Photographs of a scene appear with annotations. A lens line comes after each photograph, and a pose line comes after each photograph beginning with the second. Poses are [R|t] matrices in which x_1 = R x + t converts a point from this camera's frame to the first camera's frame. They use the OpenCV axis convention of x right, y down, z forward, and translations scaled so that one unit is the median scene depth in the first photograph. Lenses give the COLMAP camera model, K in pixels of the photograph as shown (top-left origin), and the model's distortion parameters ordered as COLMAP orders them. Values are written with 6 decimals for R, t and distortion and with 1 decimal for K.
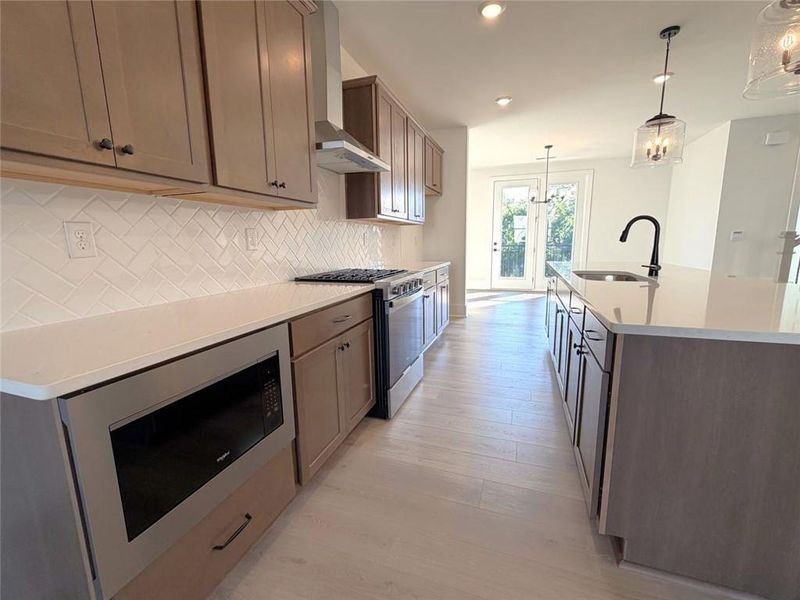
lens RADIAL K [[338.8, 0, 400.0], [0, 338.8, 300.0], [0, 0, 1]] dist [-0.002820, -0.000161]
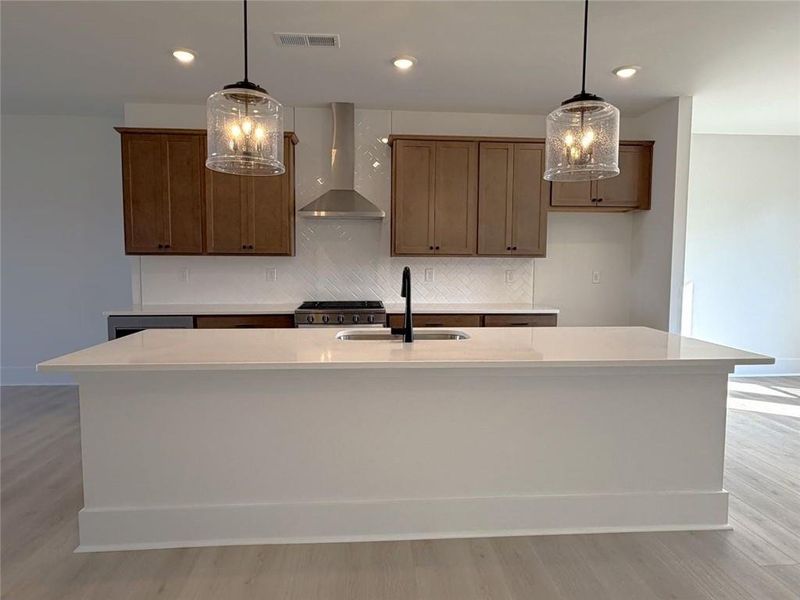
lens RADIAL K [[499.6, 0, 400.0], [0, 499.6, 300.0], [0, 0, 1]] dist [0.007543, 0.002276]
pose [[0.414372, 0.089827, -0.905664, 1.465403], [-0.165156, 0.986017, 0.022232, -0.154401], [0.894997, 0.140363, 0.423413, 0.384277]]
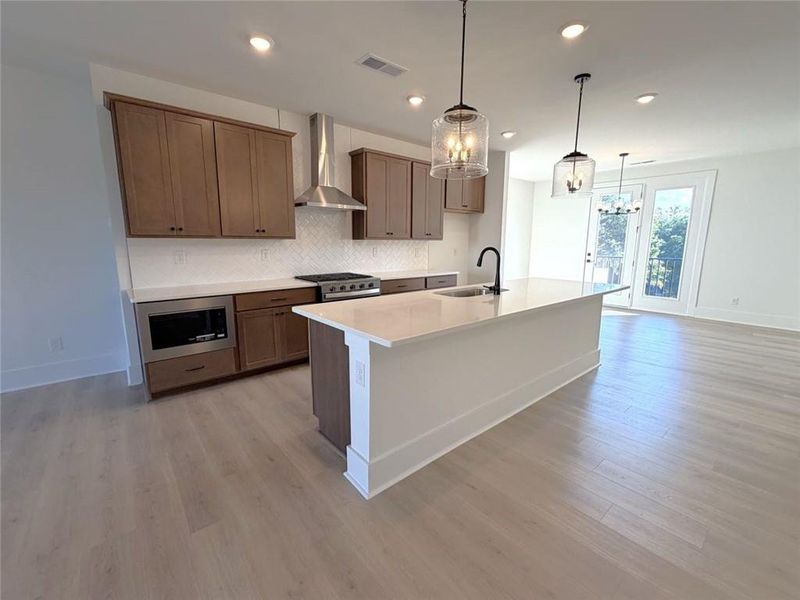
lens RADIAL K [[338.8, 0, 400.0], [0, 338.8, 300.0], [0, 0, 1]] dist [-0.002820, -0.000161]
pose [[0.869504, 0.102735, -0.483124, 0.853627], [-0.100857, 0.994450, 0.029948, -0.042243], [0.483519, 0.022687, 0.875040, -0.231492]]
